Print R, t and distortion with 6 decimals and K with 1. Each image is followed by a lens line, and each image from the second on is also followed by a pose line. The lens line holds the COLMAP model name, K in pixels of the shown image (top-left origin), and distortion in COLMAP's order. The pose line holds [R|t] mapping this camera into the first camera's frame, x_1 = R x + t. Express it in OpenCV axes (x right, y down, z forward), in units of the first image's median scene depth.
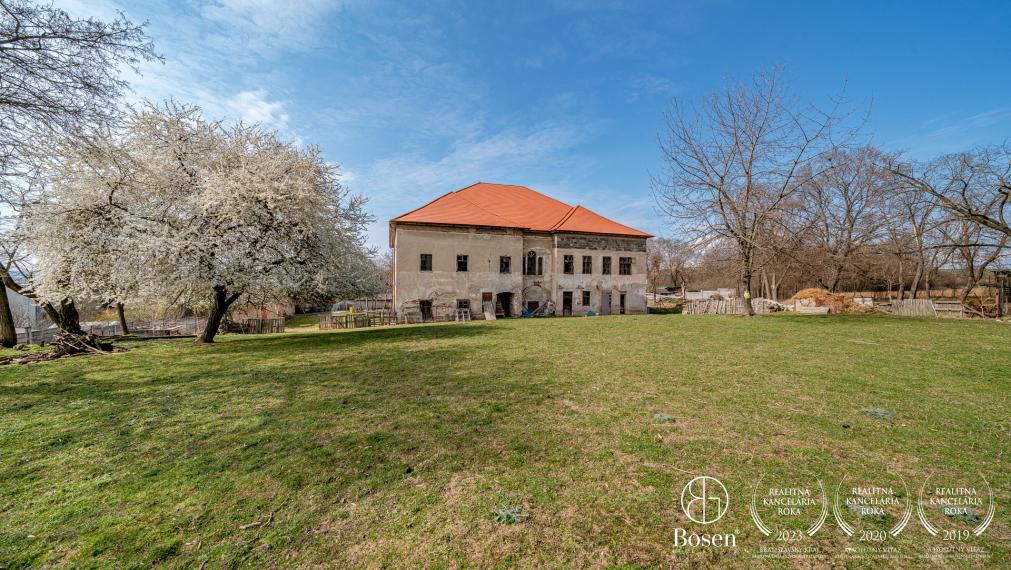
lens RADIAL K [[399.1, 0, 505.5], [0, 399.1, 285.0], [0, 0, 1]] dist [-0.002443, 0.000023]
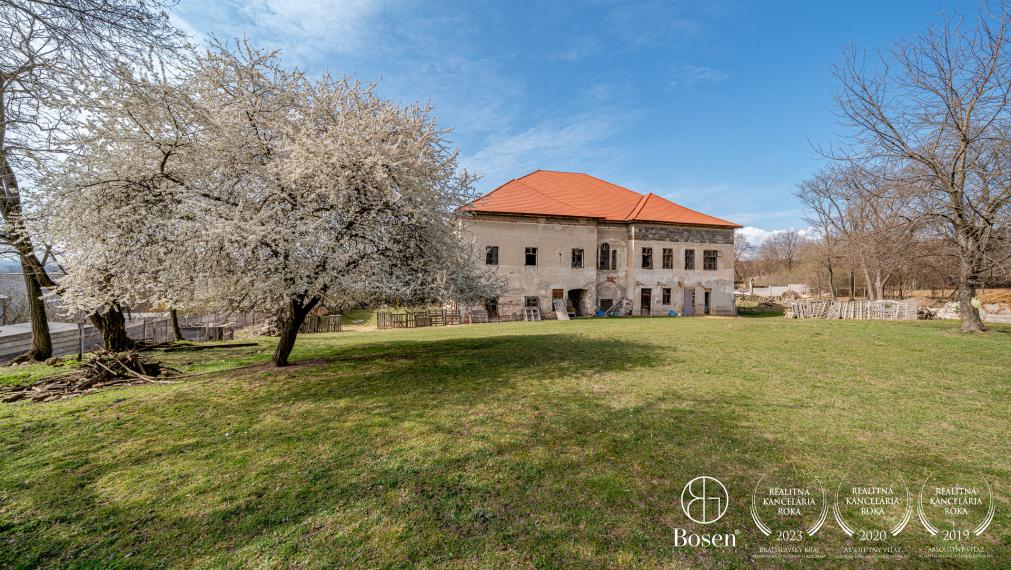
lens RADIAL K [[397.4, 0, 506.2], [0, 397.4, 265.0], [0, 0, 1]] dist [0.001424, -0.000026]
pose [[0.997033, 0.005438, -0.076786, -0.086183], [-0.007745, 0.999527, -0.029772, -0.007231], [0.076588, 0.030278, 0.996603, 0.091449]]
